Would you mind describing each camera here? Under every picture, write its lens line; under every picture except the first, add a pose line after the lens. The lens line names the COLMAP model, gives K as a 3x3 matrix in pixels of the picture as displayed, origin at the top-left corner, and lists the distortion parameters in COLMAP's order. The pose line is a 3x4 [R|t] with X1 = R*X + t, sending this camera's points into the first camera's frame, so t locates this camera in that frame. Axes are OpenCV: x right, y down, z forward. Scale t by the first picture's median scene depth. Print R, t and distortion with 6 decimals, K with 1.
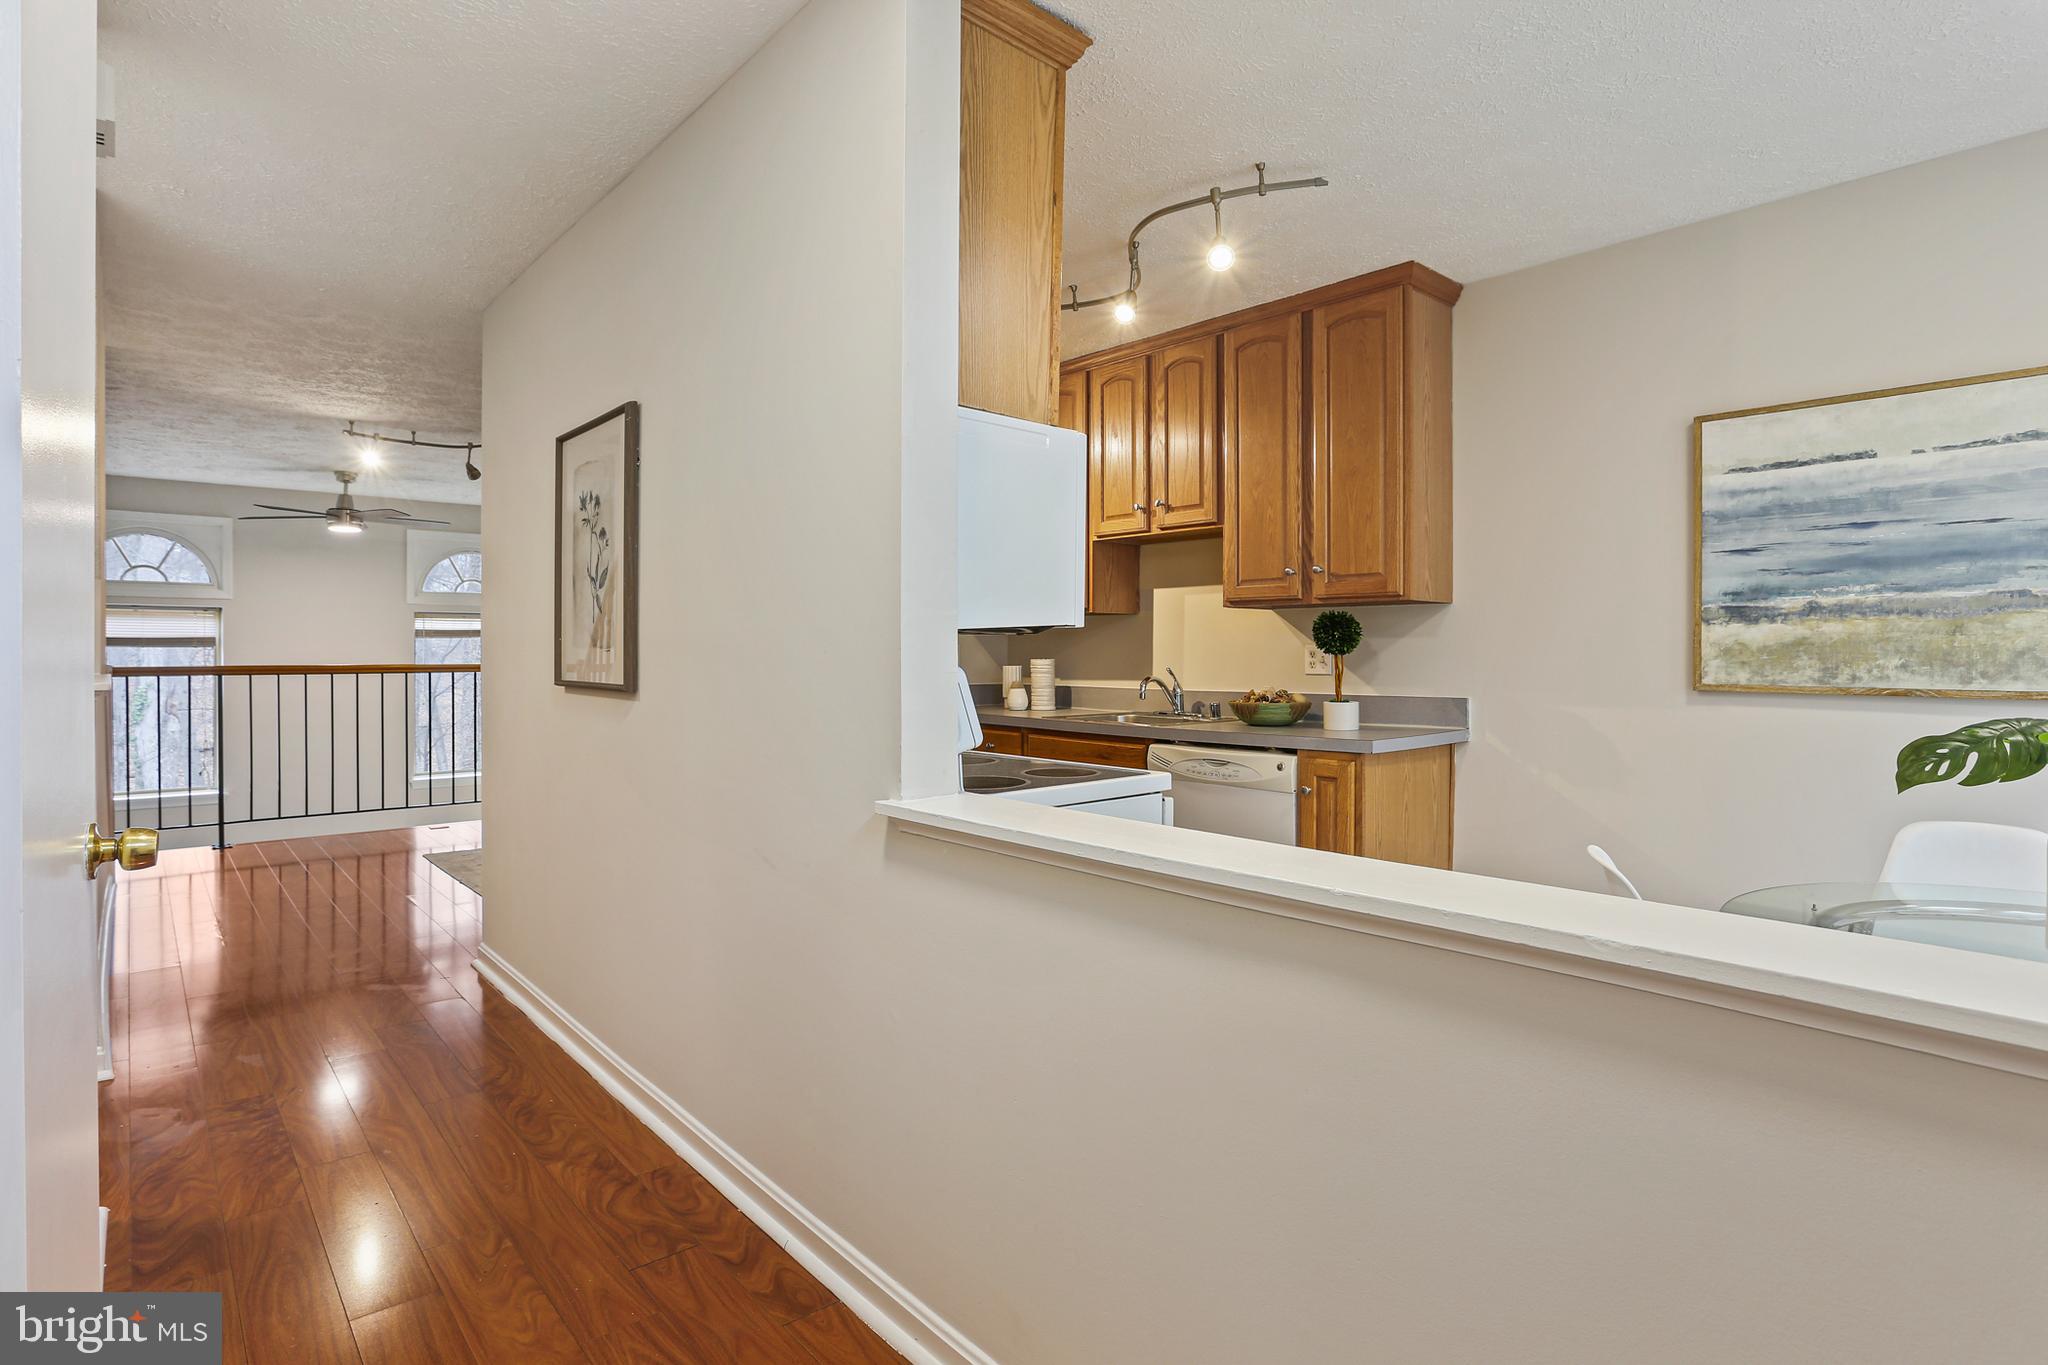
lens RADIAL K [[1045.8, 0, 1042.0], [0, 1045.8, 662.5], [0, 0, 1]] dist [-0.040130, 0.008580]
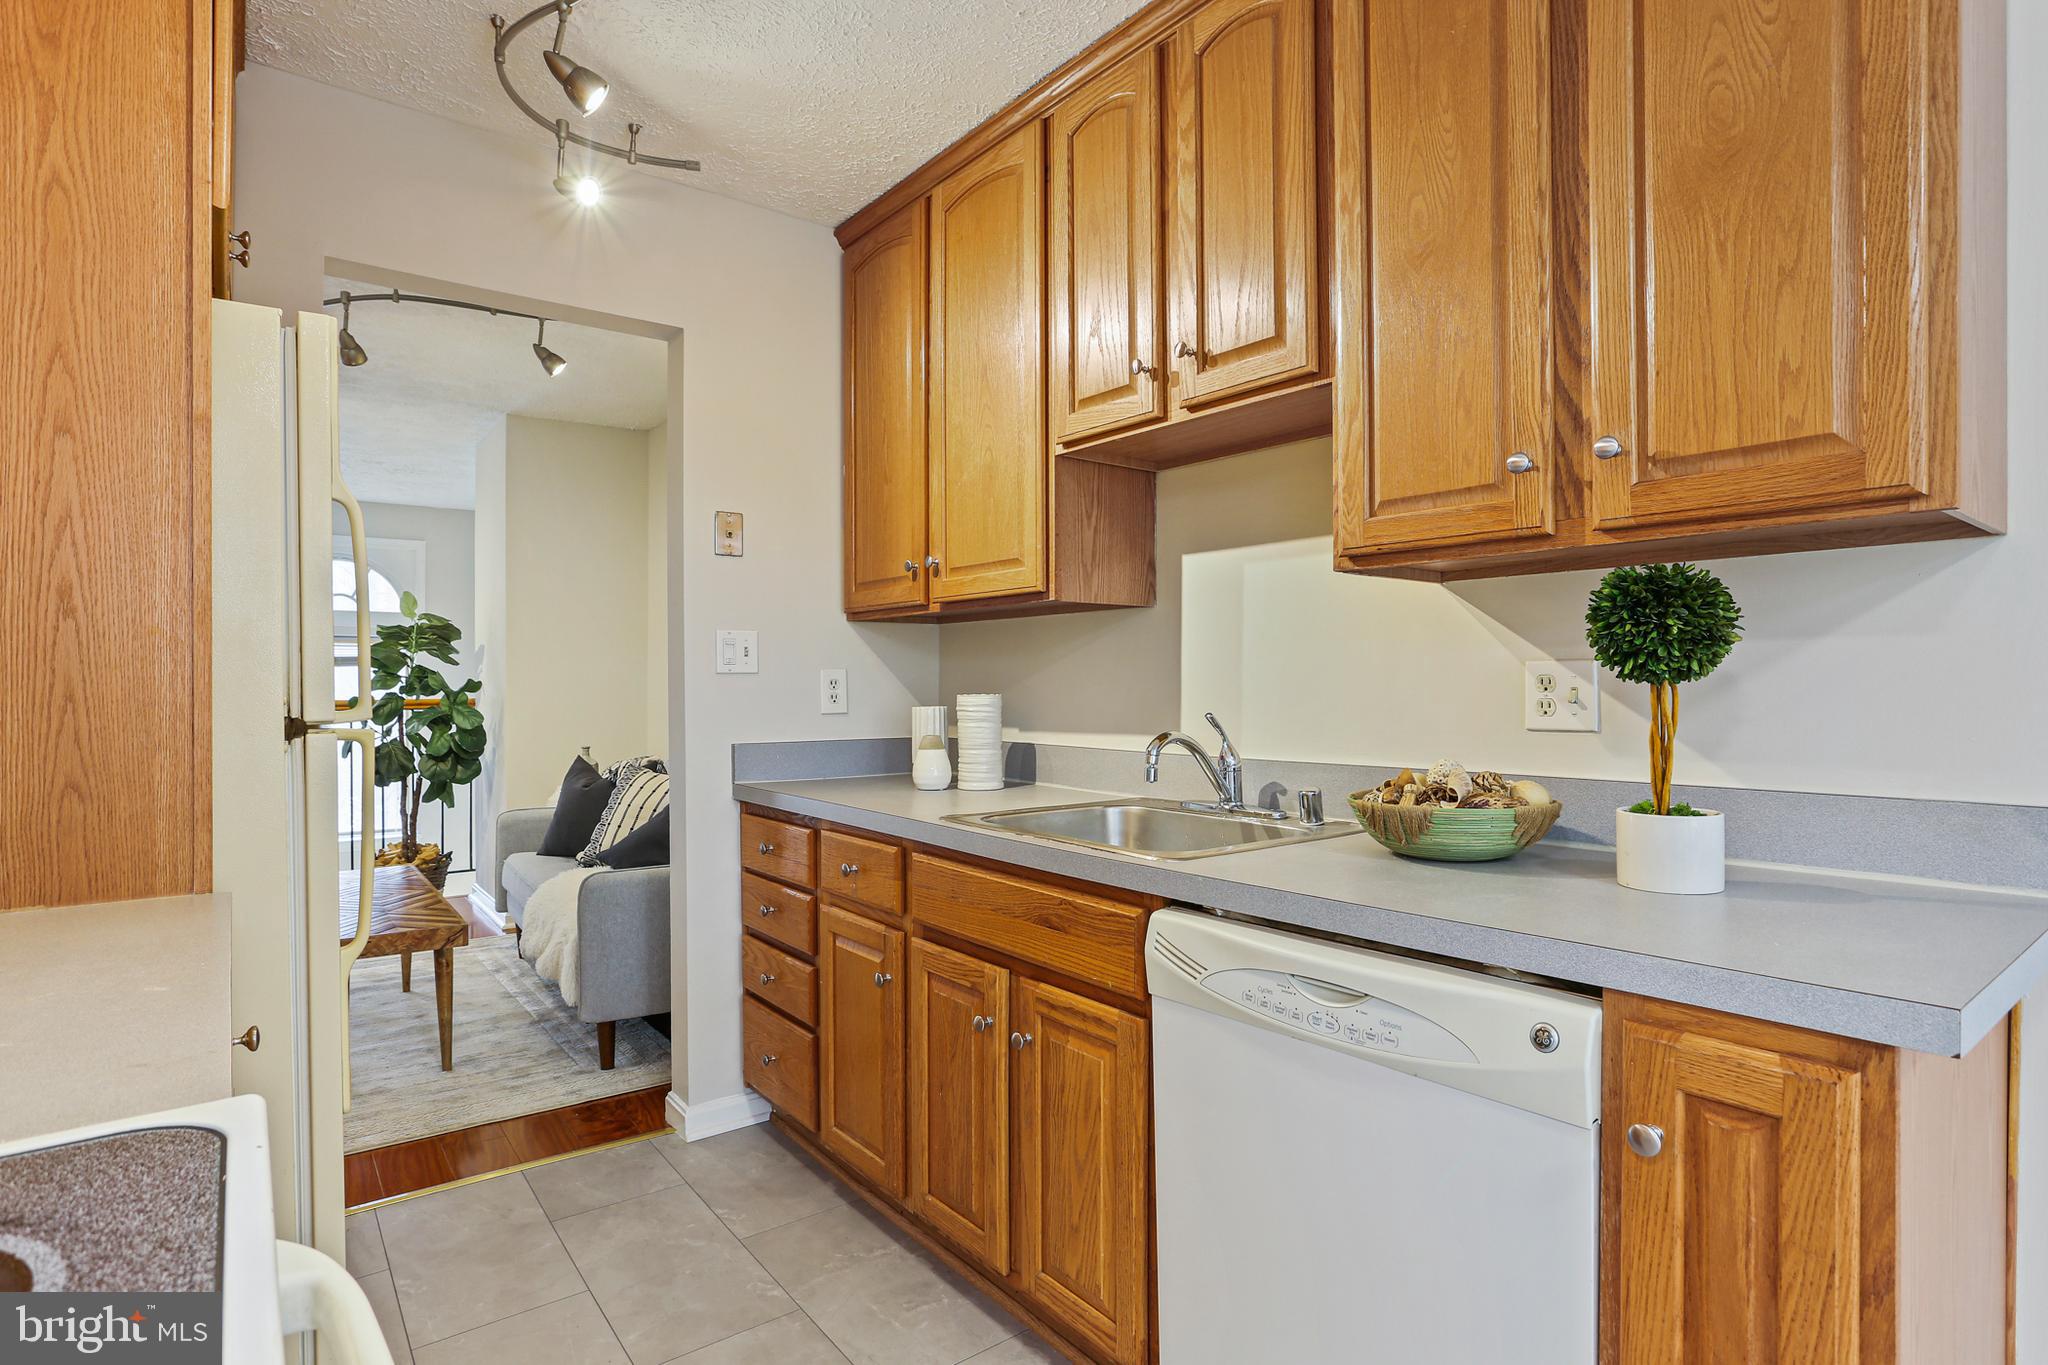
lens RADIAL K [[1045.8, 0, 1013.4], [0, 1045.8, 686.8], [0, 0, 1]] dist [-0.040130, 0.008580]
pose [[0.995859, -0.001213, -0.090908, 0.076158], [0.000339, 0.999954, -0.009627, -0.002177], [0.090916, 0.009556, 0.995813, 0.525623]]
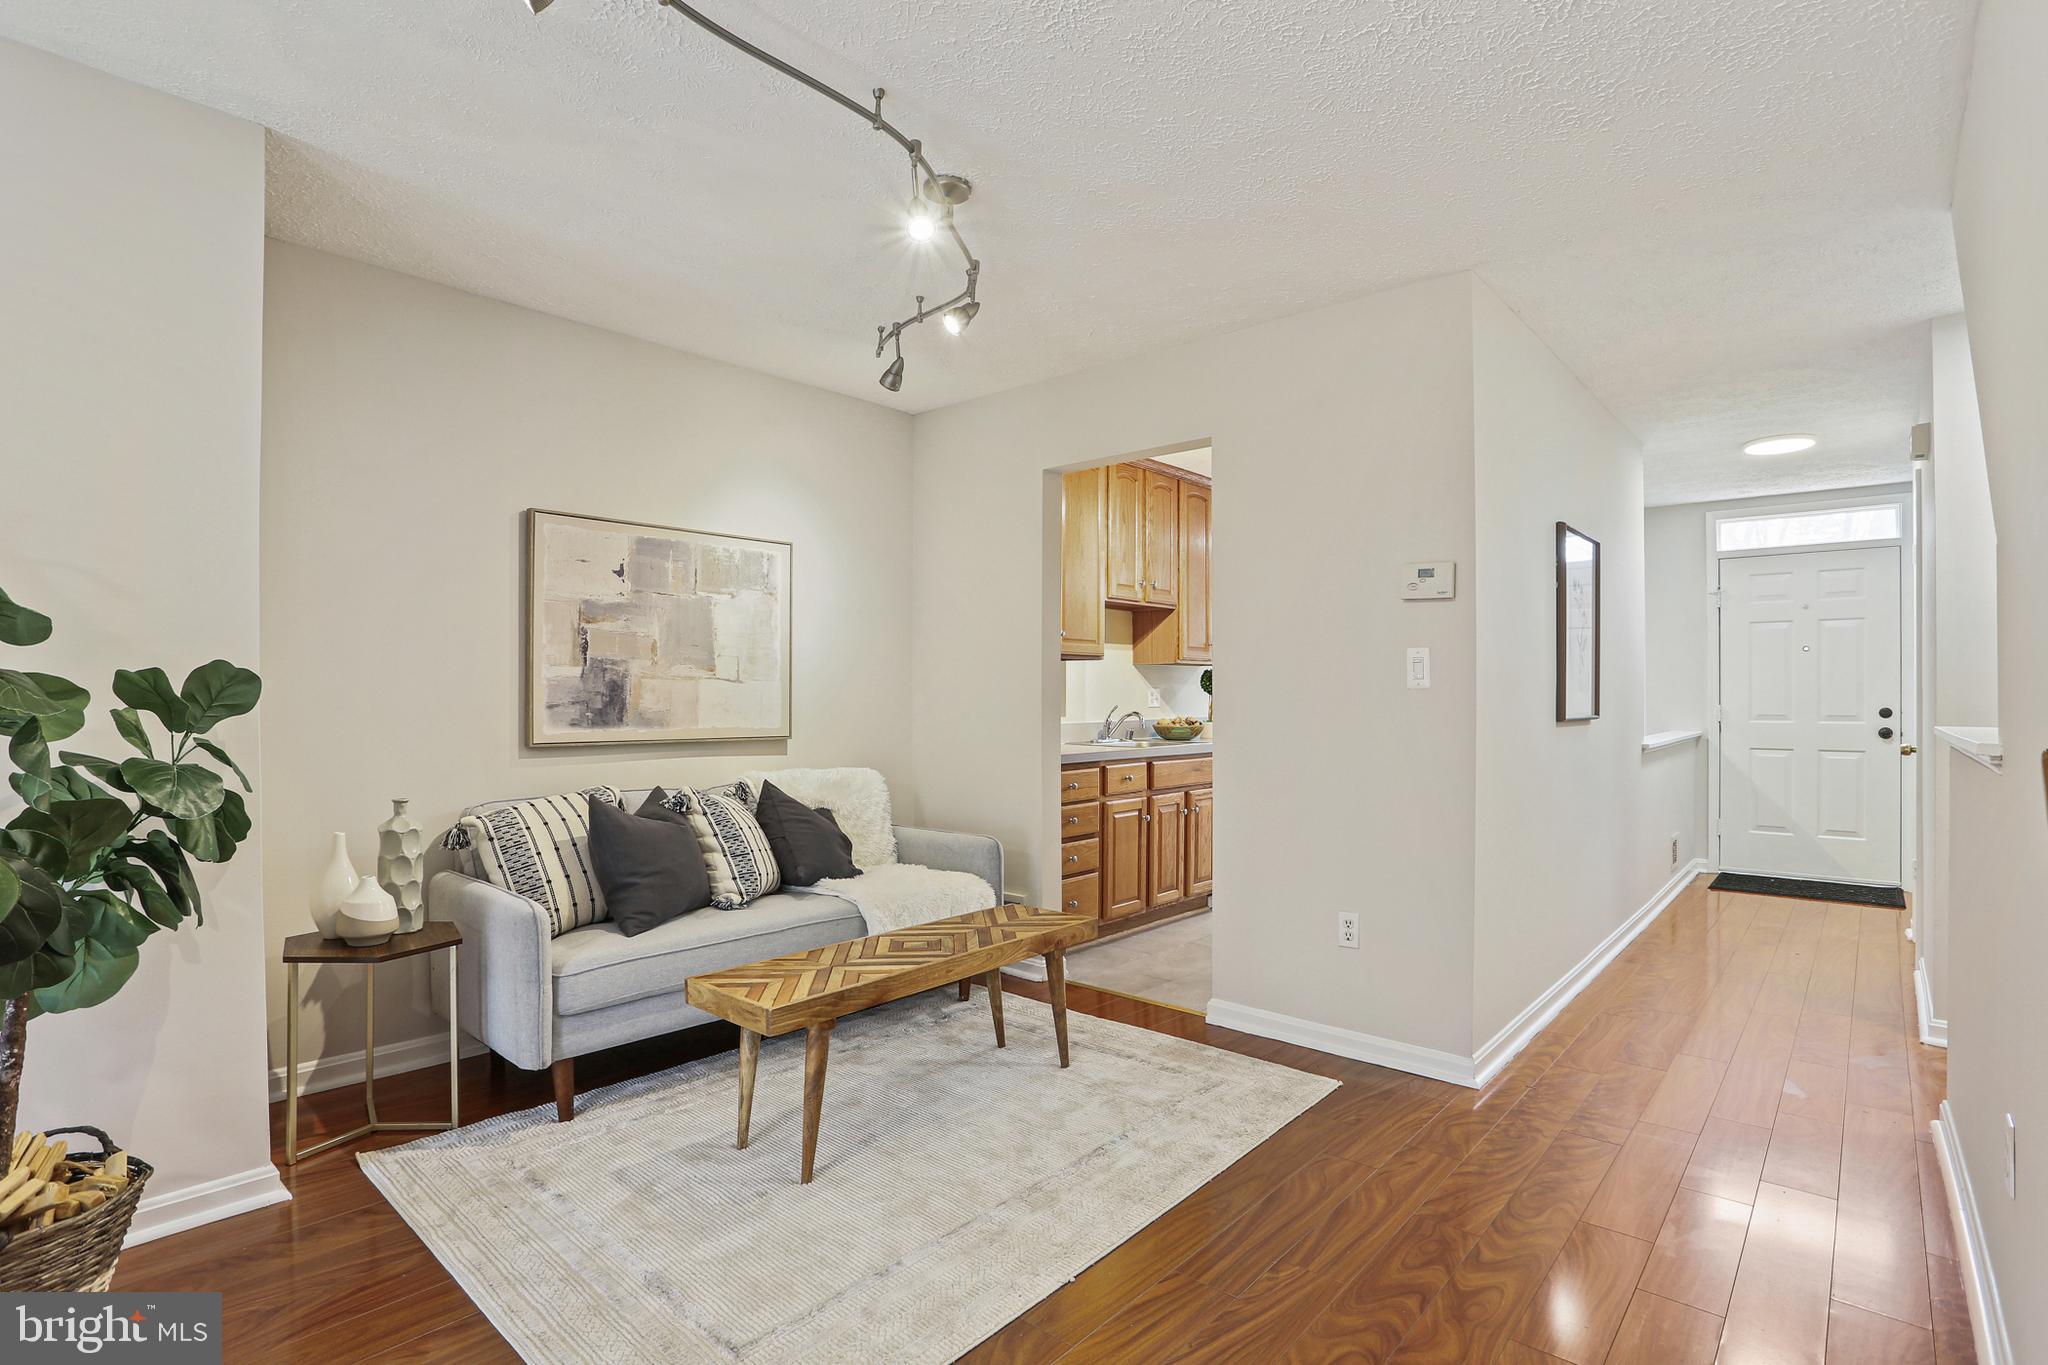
lens RADIAL K [[1008.2, 0, 1045.3], [0, 1008.2, 672.5], [0, 0, 1]] dist [-0.043937, 0.016734]
pose [[-0.143683, 0.021052, 0.989400, -1.105792], [0.012080, 0.999737, -0.019518, -0.011185], [-0.989550, 0.009148, -0.143899, 1.258242]]
